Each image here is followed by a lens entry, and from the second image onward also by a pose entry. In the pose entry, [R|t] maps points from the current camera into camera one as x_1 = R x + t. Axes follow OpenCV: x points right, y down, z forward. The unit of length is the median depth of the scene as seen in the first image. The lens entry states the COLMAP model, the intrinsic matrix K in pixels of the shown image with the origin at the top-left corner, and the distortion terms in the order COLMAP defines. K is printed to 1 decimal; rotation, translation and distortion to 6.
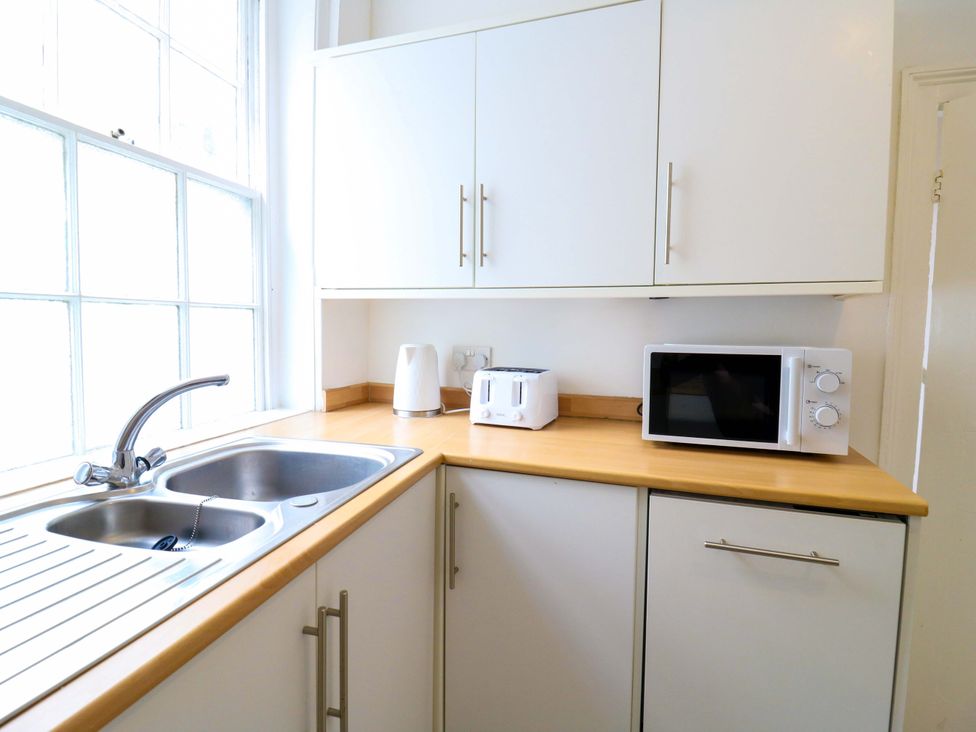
lens RADIAL K [[510.3, 0, 488.5], [0, 510.3, 359.9], [0, 0, 1]] dist [0.001794, -0.013357]
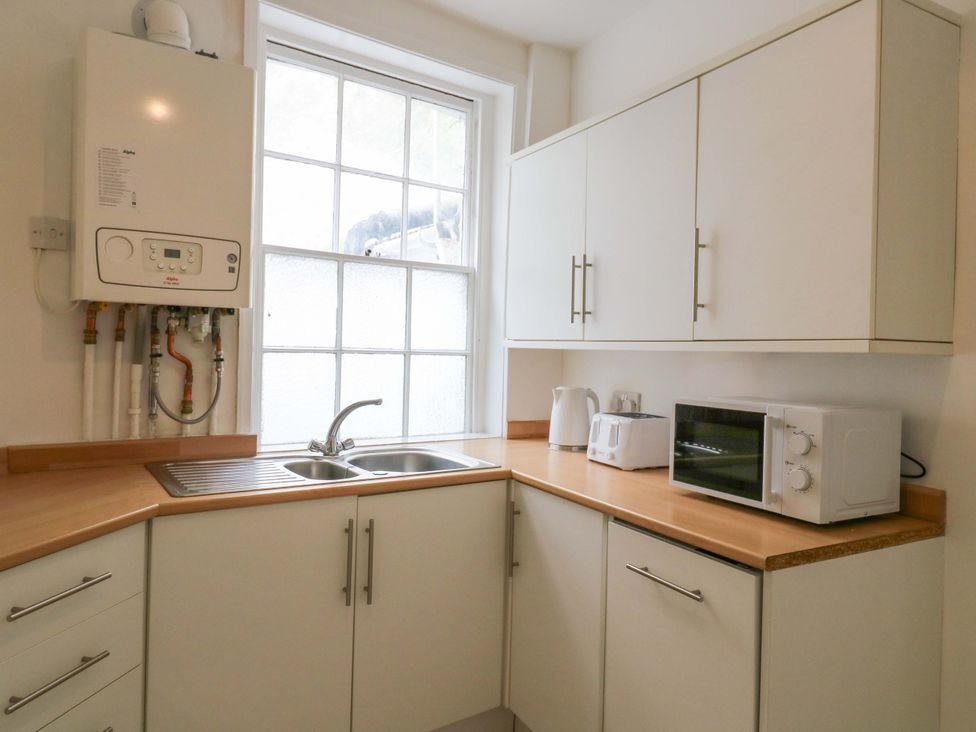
lens RADIAL K [[666.8, 0, 485.2], [0, 666.8, 358.5], [0, 0, 1]] dist [0.000807, 0.001153]
pose [[0.737530, 0.015761, -0.675130, 0.963345], [-0.063640, 0.996901, -0.046249, -0.018506], [0.672309, 0.077076, 0.736247, -0.309423]]
